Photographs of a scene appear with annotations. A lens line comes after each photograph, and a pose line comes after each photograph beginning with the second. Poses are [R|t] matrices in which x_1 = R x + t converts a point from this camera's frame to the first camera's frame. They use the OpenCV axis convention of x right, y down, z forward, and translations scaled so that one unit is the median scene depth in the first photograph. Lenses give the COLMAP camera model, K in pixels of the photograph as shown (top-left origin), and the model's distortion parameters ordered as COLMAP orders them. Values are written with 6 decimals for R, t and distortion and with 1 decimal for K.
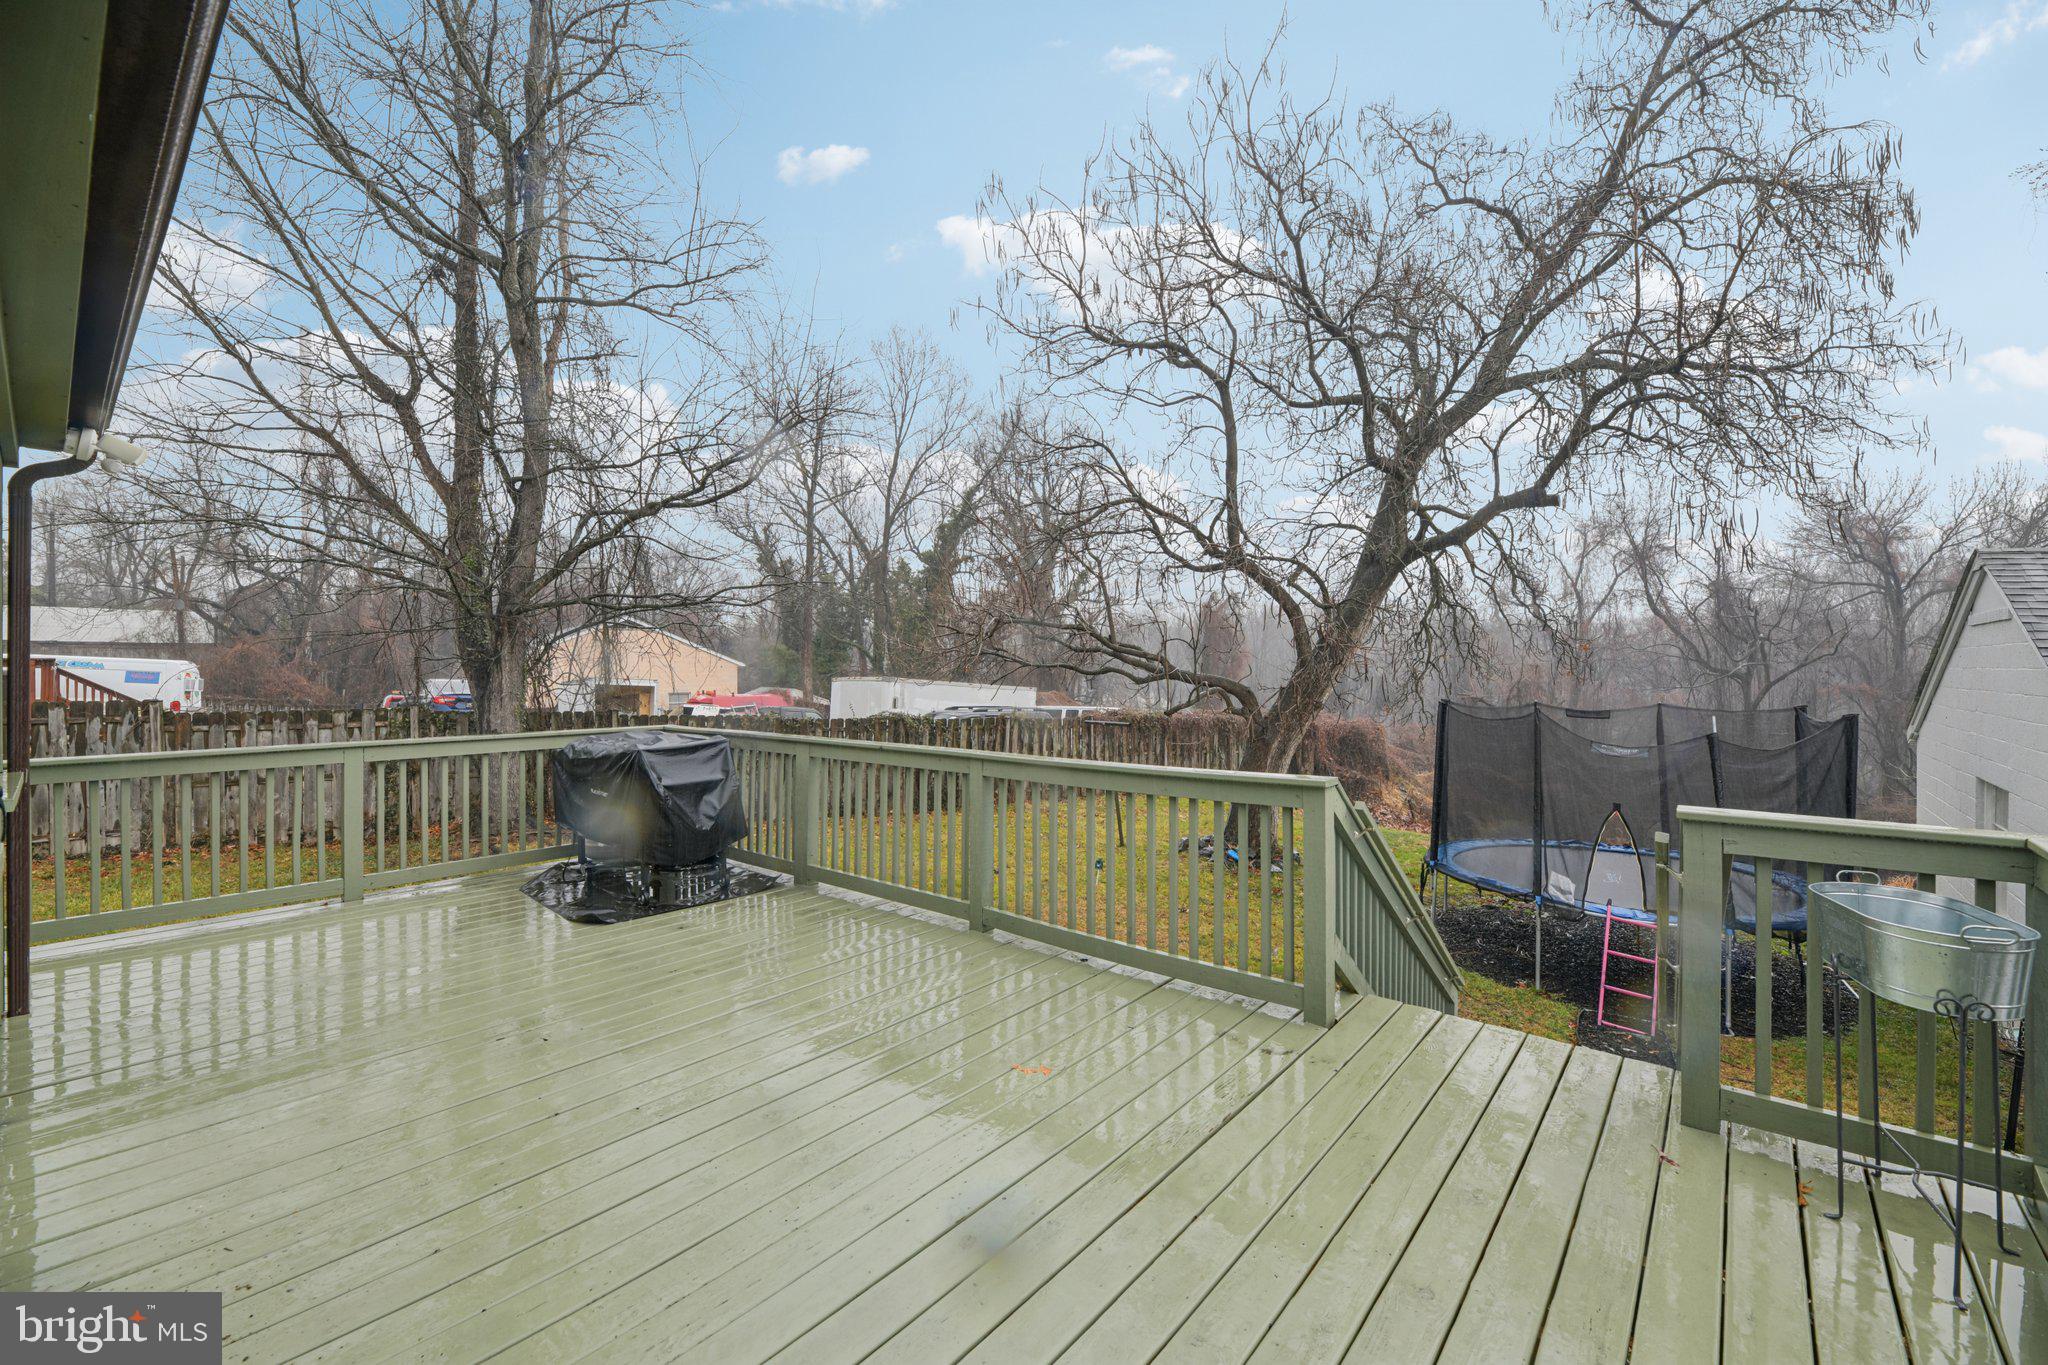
lens RADIAL K [[838.1, 0, 1029.7], [0, 838.1, 671.7], [0, 0, 1]] dist [-0.005145, -0.000614]
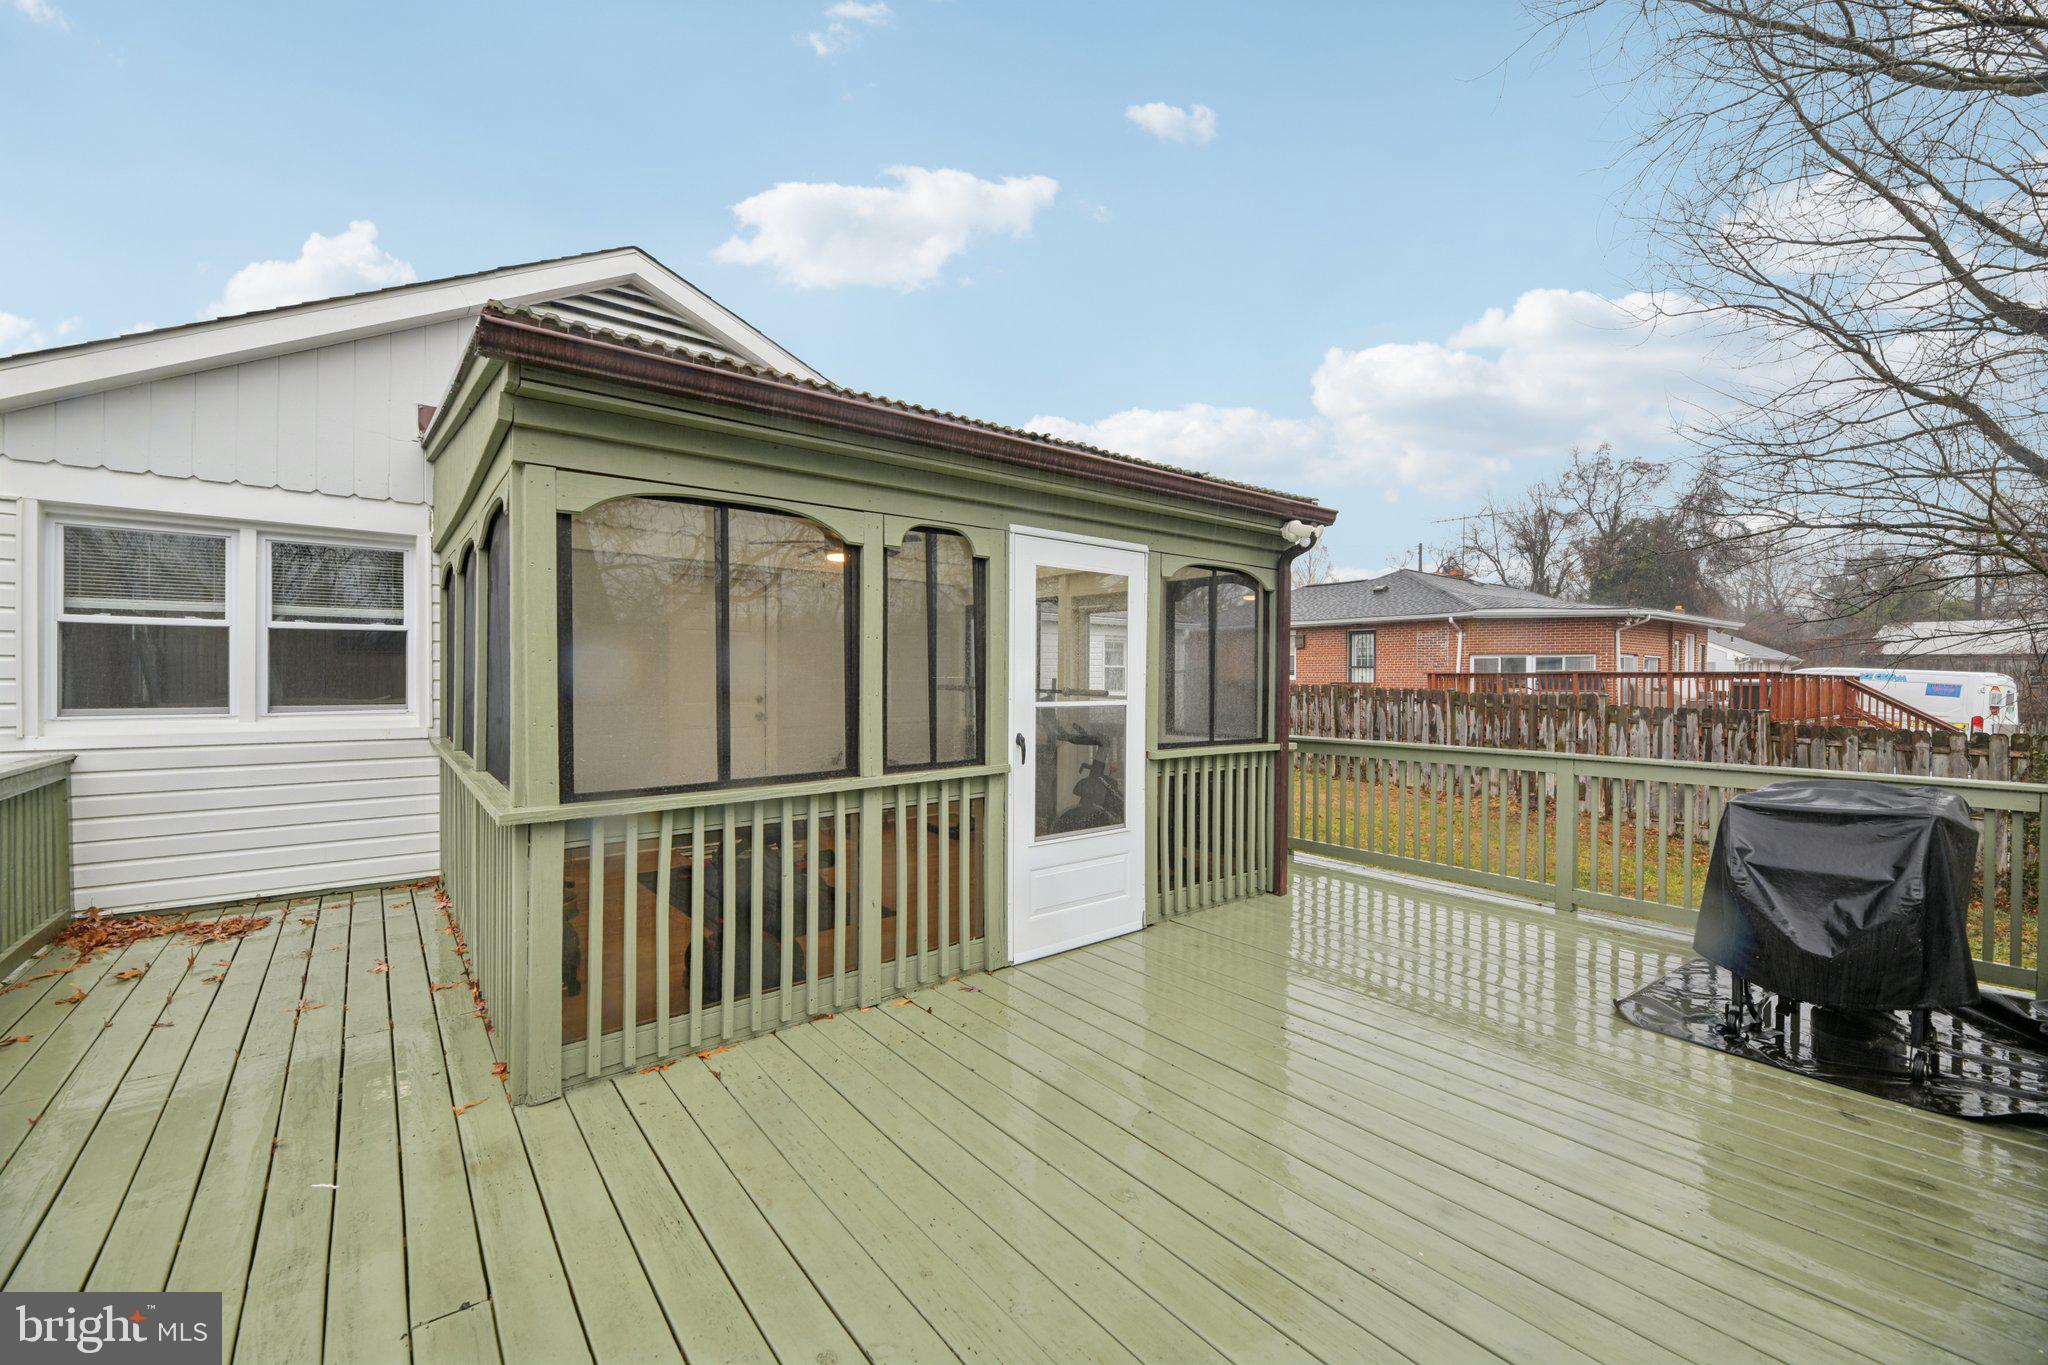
lens RADIAL K [[838.1, 0, 1030.6], [0, 838.1, 679.2], [0, 0, 1]] dist [-0.005145, -0.000614]
pose [[-0.193318, 0.003106, -0.981131, 0.154803], [-0.008754, 0.999950, 0.004890, -0.002533], [0.981097, 0.009534, -0.193281, 0.265372]]
